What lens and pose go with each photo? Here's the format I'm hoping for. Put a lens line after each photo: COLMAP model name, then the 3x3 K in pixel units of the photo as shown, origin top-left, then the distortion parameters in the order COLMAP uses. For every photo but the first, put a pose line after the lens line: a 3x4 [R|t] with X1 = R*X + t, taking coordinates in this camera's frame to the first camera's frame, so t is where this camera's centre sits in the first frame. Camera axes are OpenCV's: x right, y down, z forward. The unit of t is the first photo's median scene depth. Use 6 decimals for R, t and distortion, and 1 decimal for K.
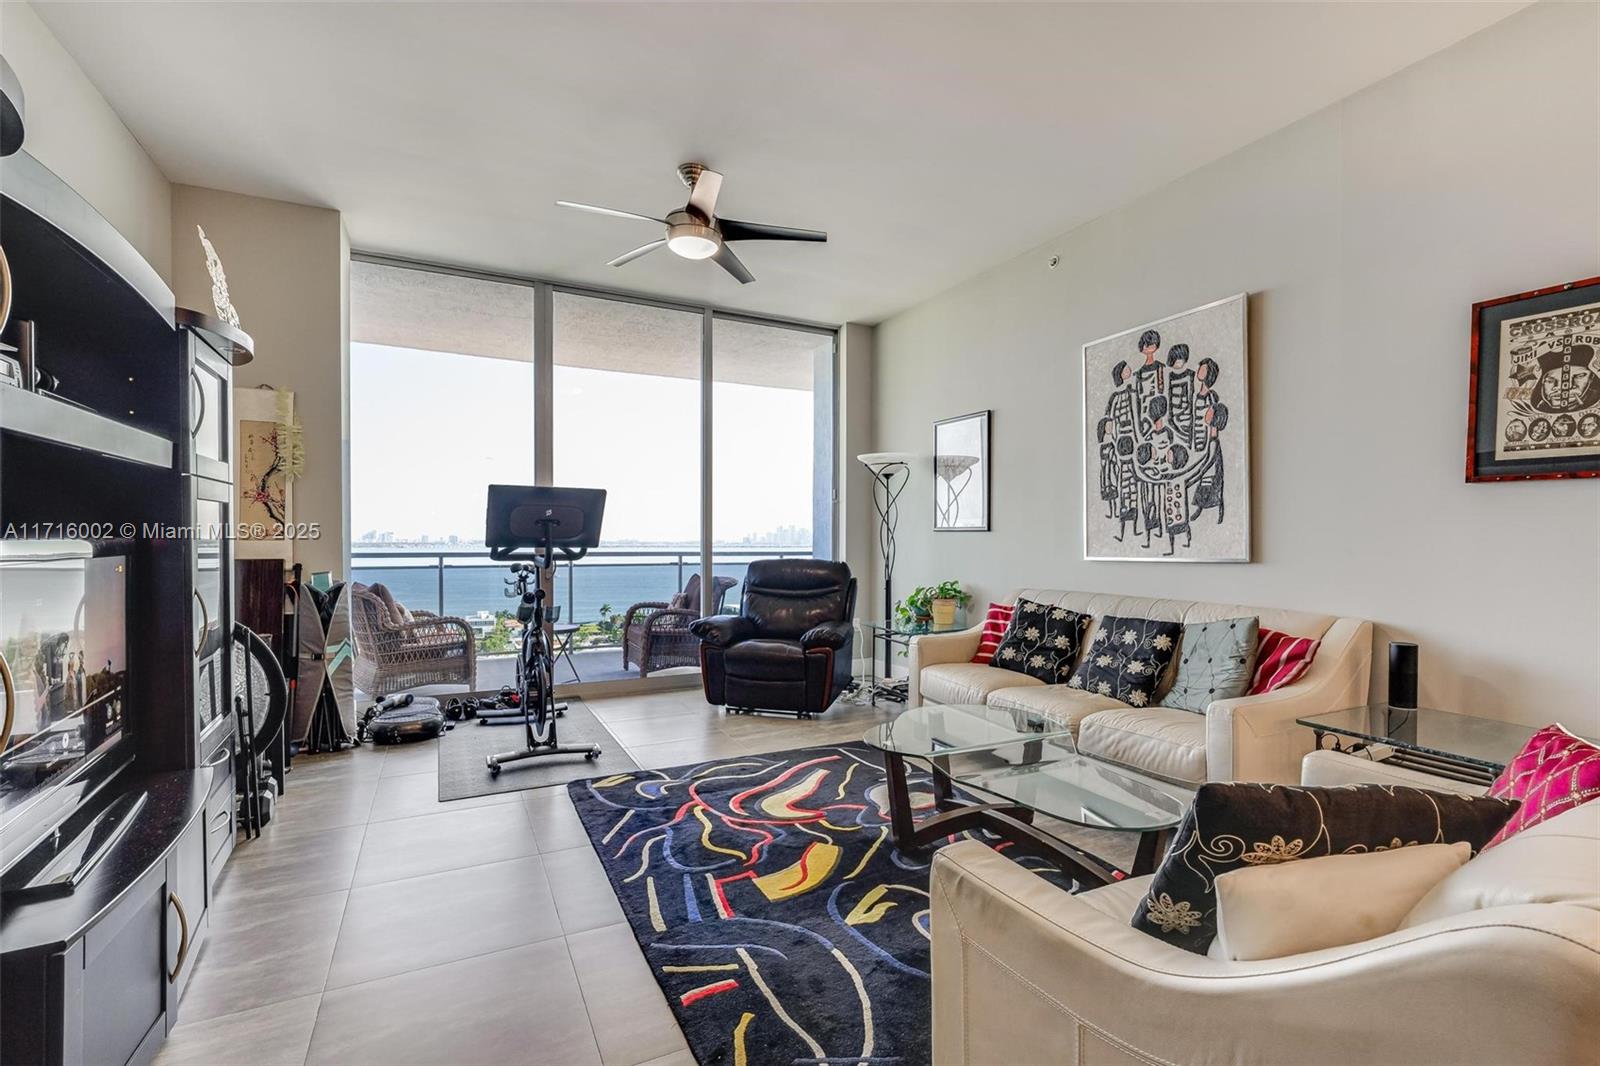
lens RADIAL K [[721.2, 0, 797.0], [0, 721.2, 544.4], [0, 0, 1]] dist [0.003055, 0.000253]
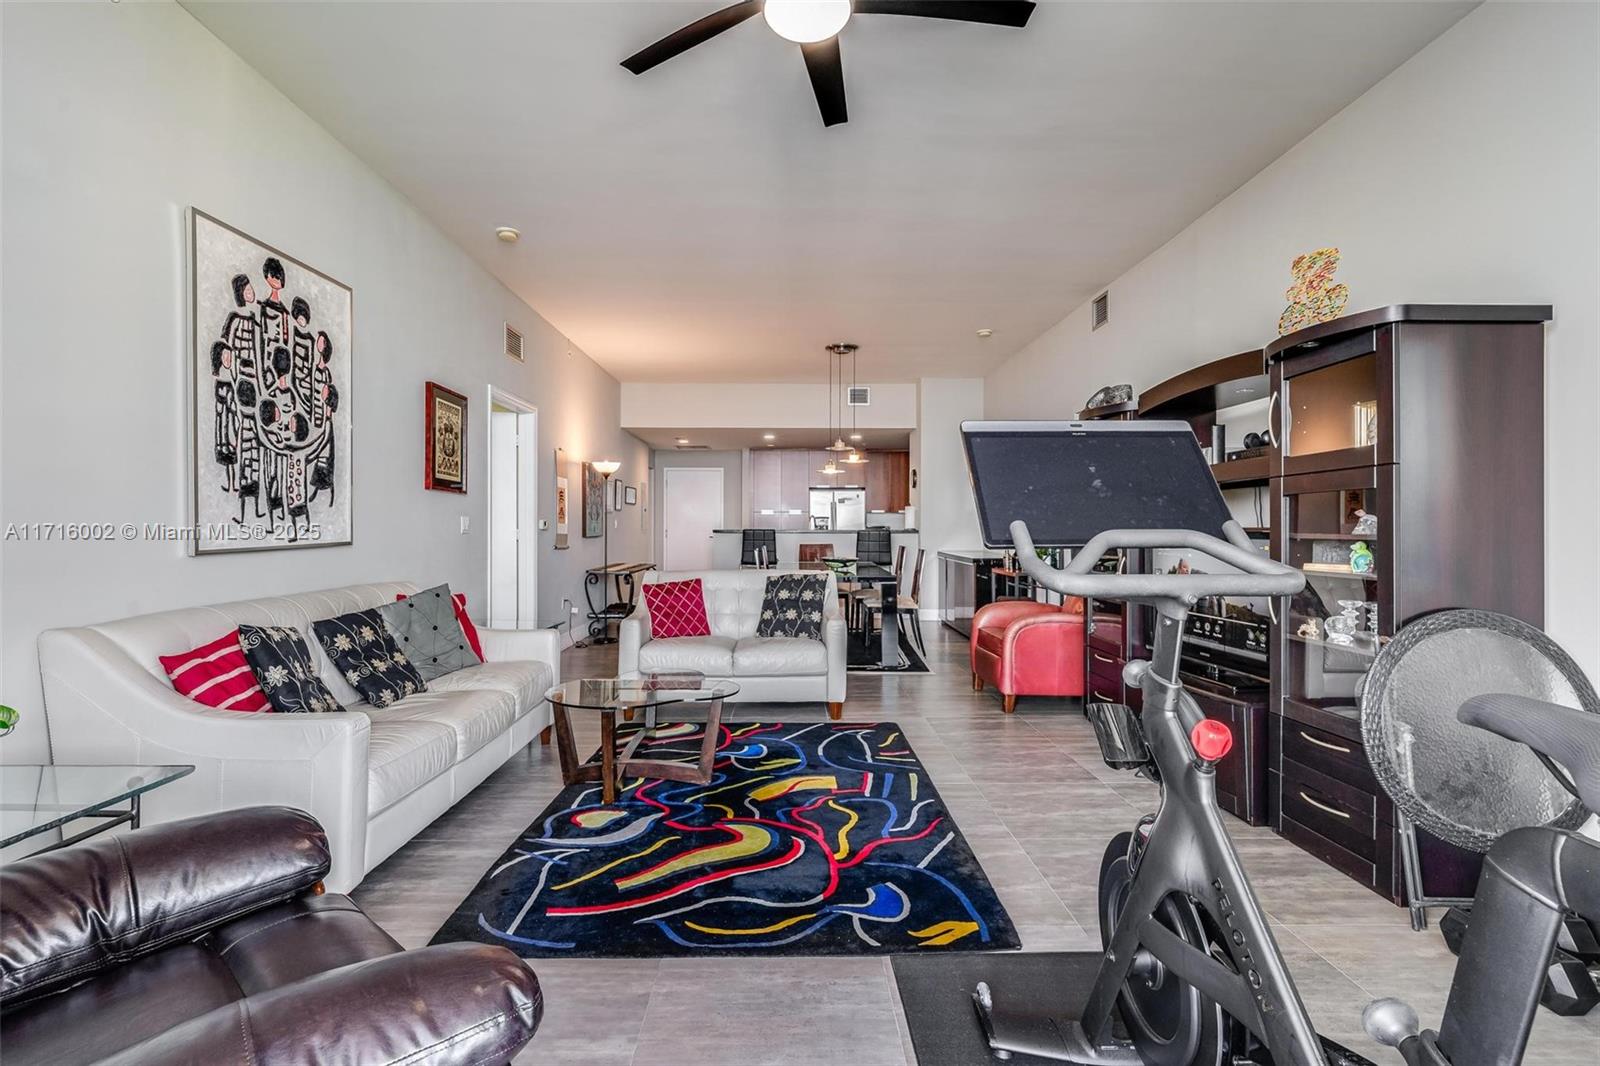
lens RADIAL K [[717.3, 0, 794.1], [0, 717.3, 527.0], [0, 0, 1]] dist [-0.012604, 0.000141]
pose [[-0.900629, -0.008400, 0.434508, -0.378157], [-0.004923, 0.999946, 0.009128, -0.012645], [-0.434561, 0.006082, -0.900622, 1.509176]]
